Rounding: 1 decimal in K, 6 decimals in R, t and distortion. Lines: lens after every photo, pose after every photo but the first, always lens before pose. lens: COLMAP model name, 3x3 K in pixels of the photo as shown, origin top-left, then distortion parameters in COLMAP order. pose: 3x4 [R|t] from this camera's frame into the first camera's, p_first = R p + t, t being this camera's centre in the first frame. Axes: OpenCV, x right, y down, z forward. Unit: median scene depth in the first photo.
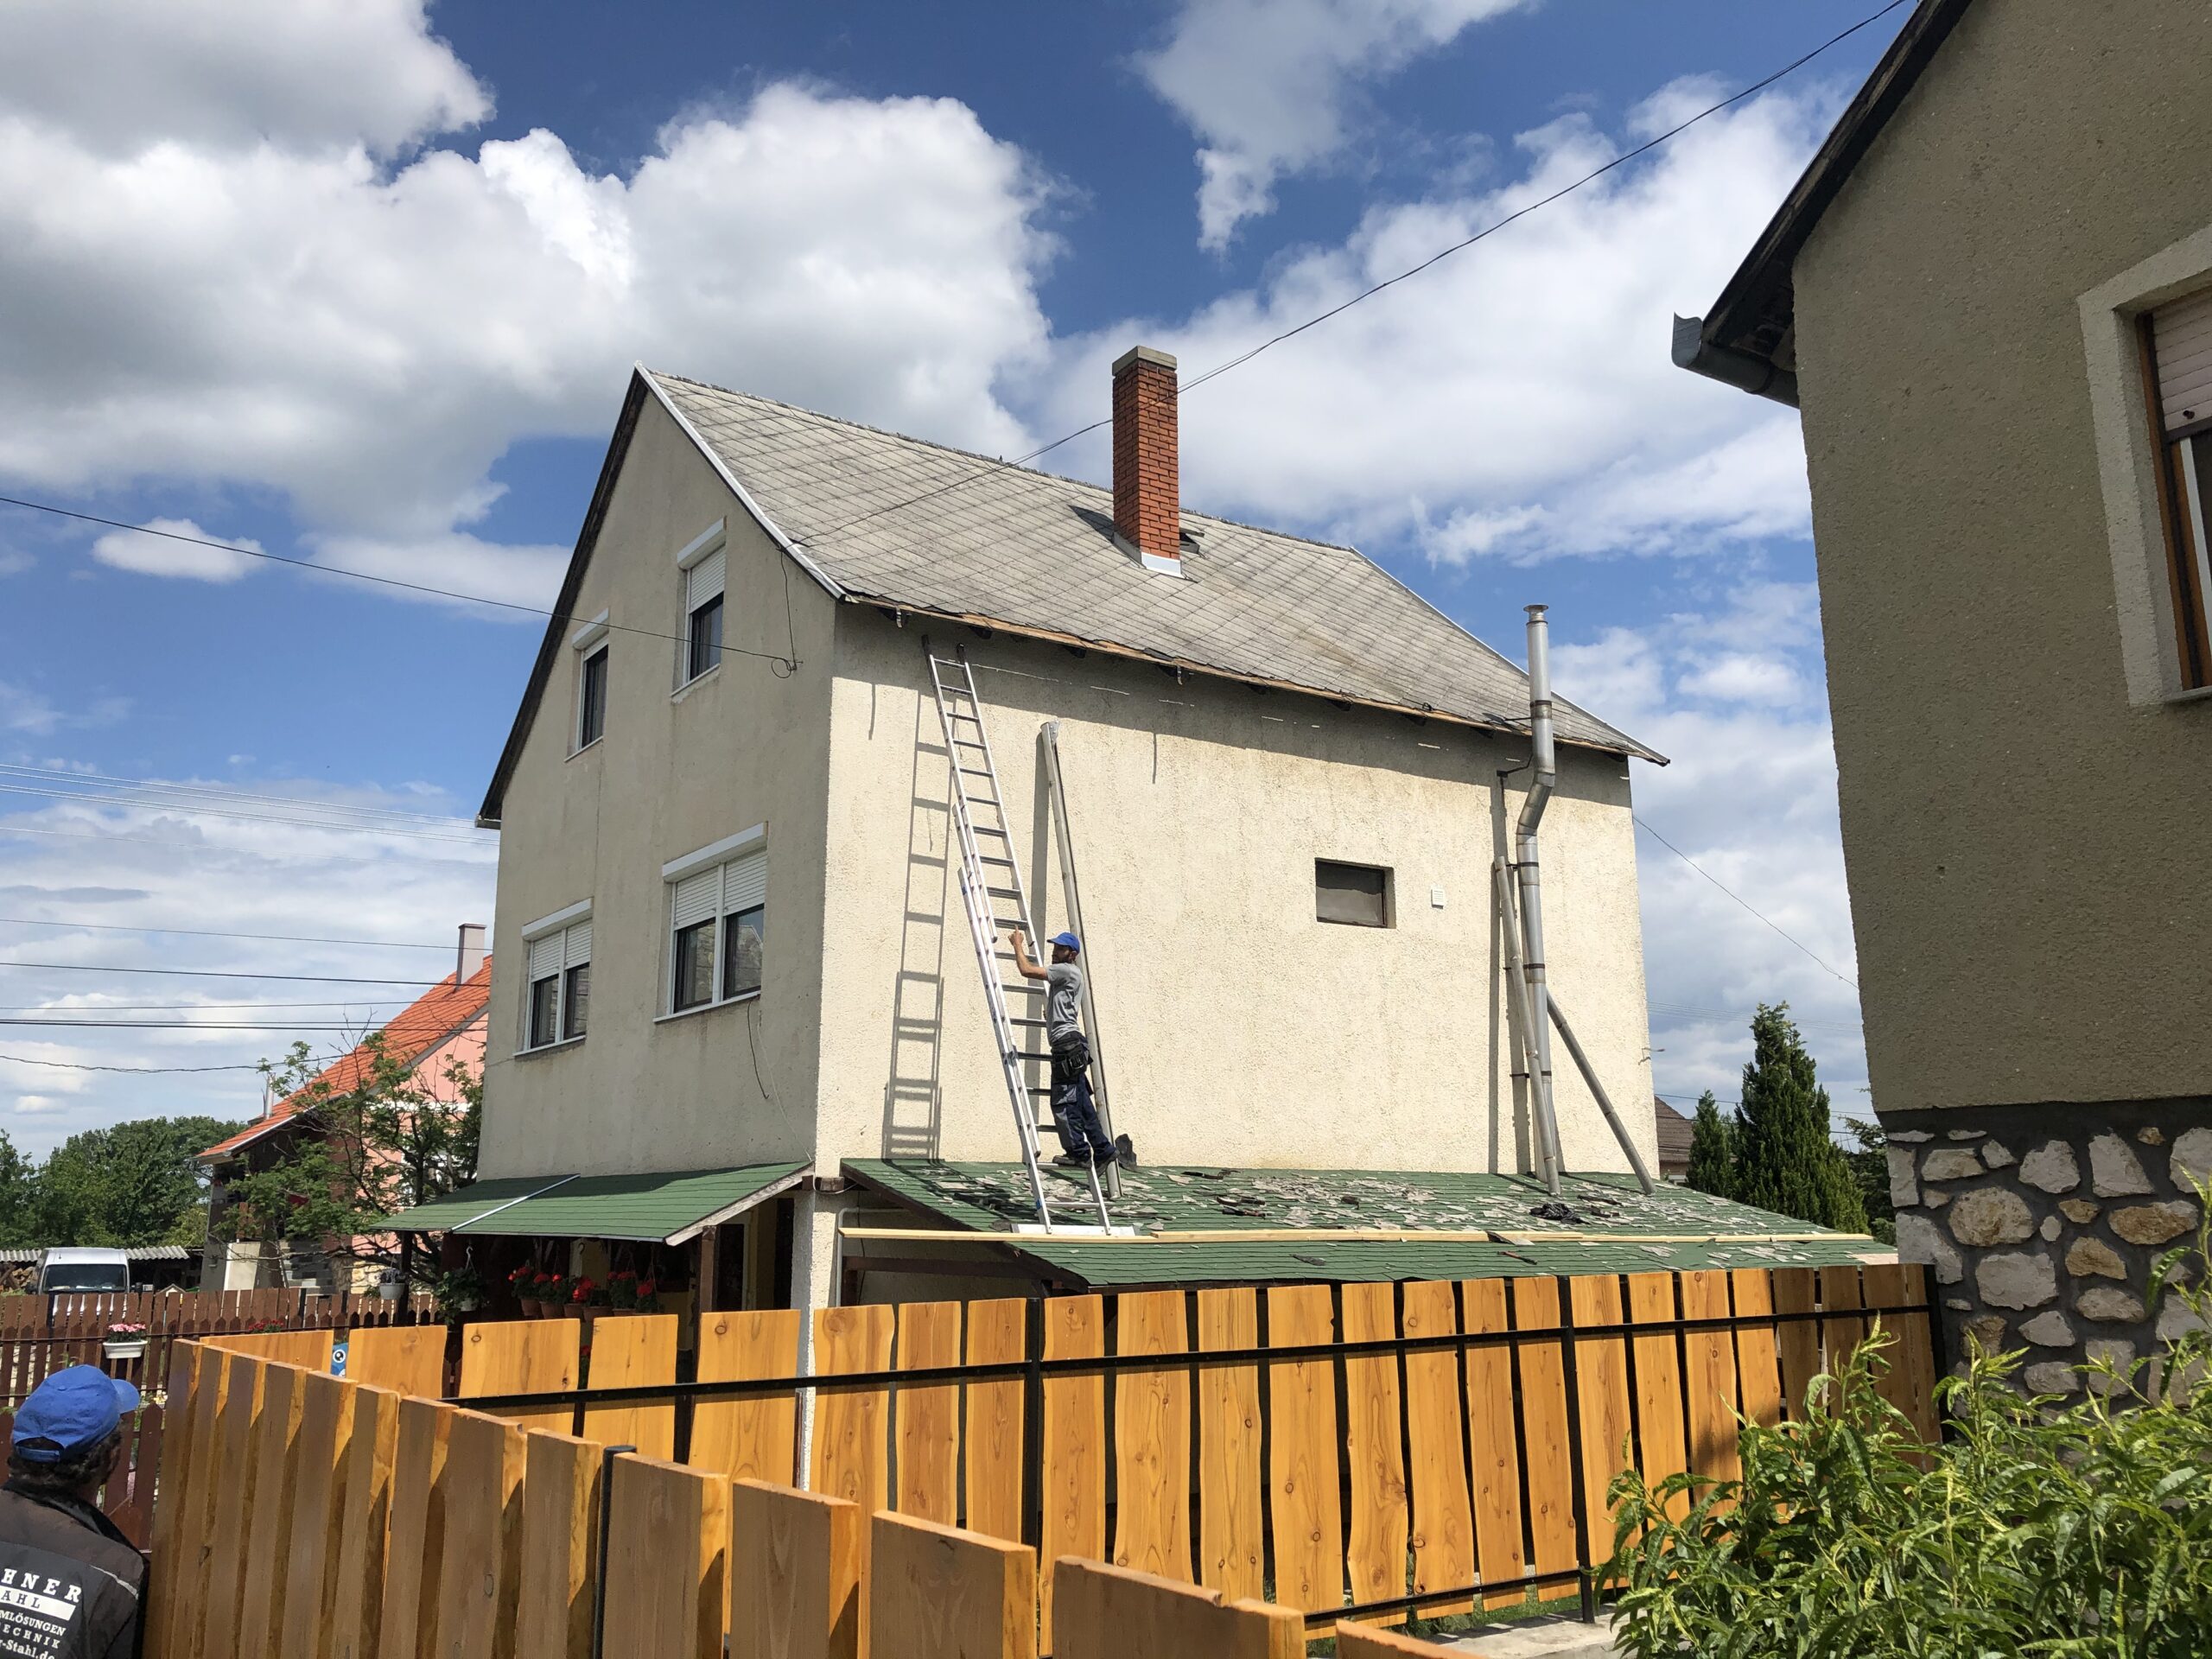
lens RADIAL K [[1843.2, 0, 1113.4], [0, 1843.2, 788.9], [0, 0, 1]] dist [0.012780, 0.006637]
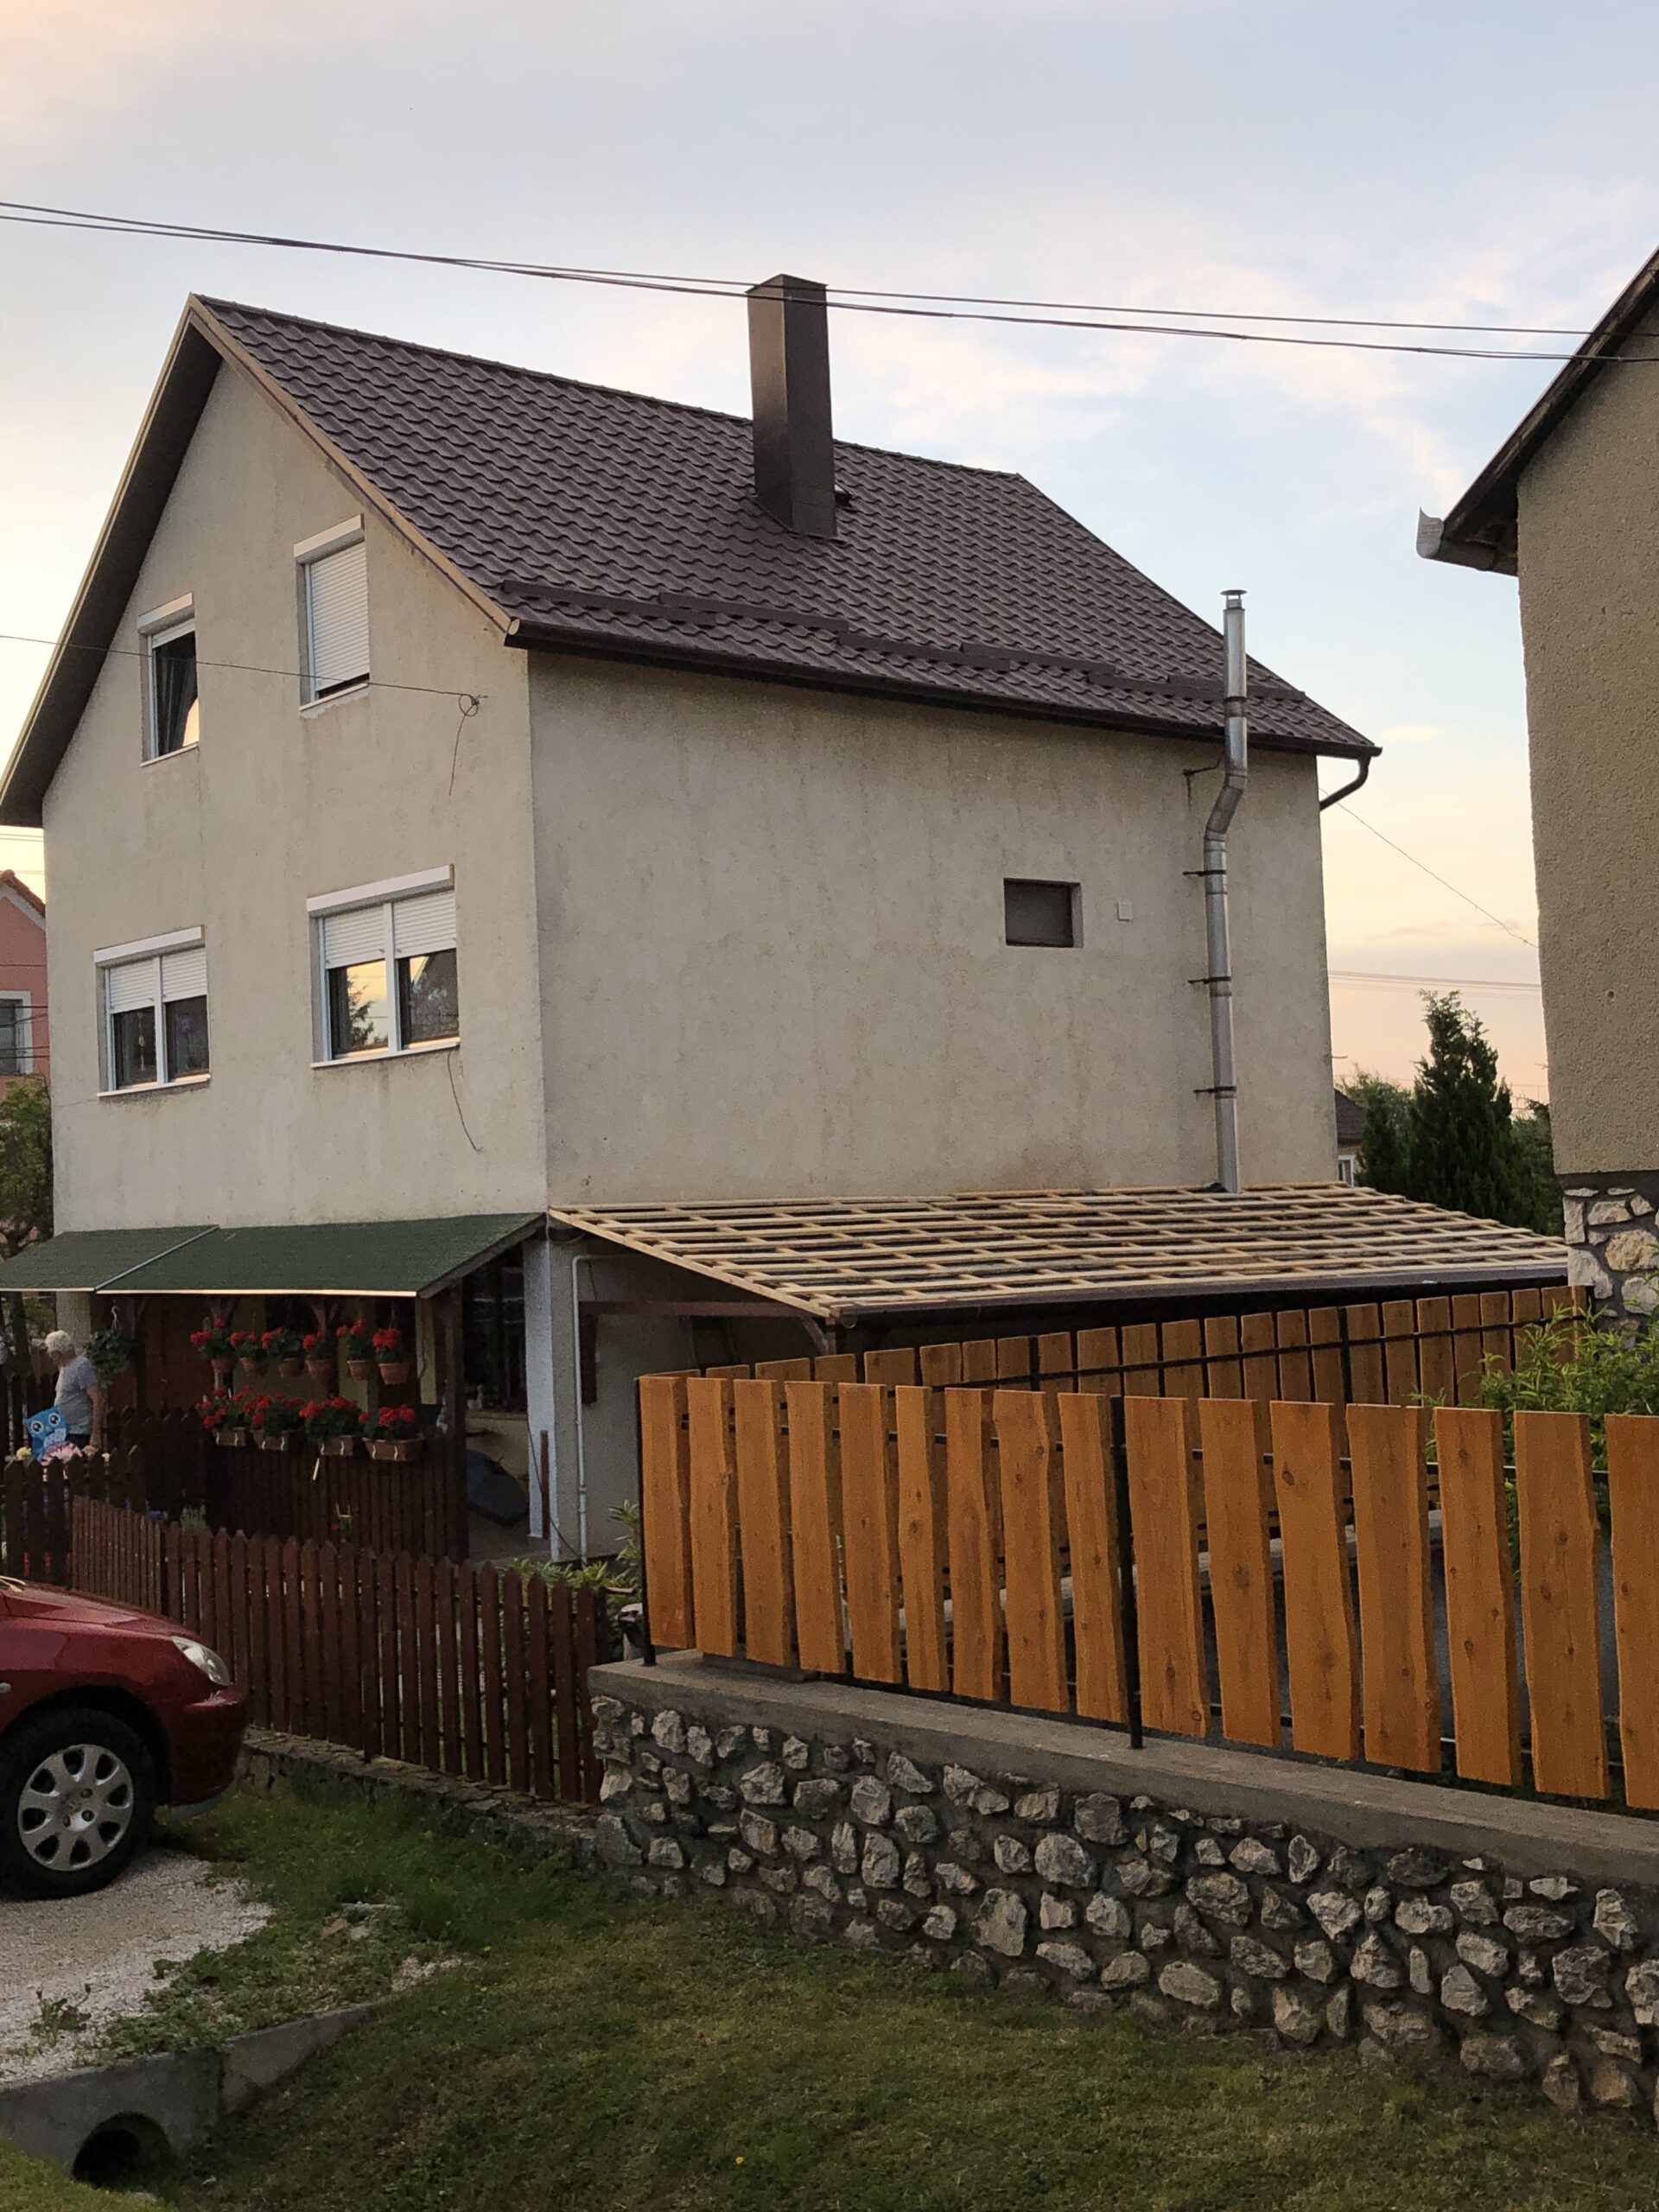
lens RADIAL K [[2516.2, 0, 829.5], [0, 2516.2, 1106.0], [0, 0, 1]] dist [0.152317, -0.823183]
pose [[0.994046, -0.030738, 0.104532, -0.133300], [0.011082, 0.982928, 0.183656, -0.096765], [-0.108393, -0.181404, 0.977417, -0.321880]]
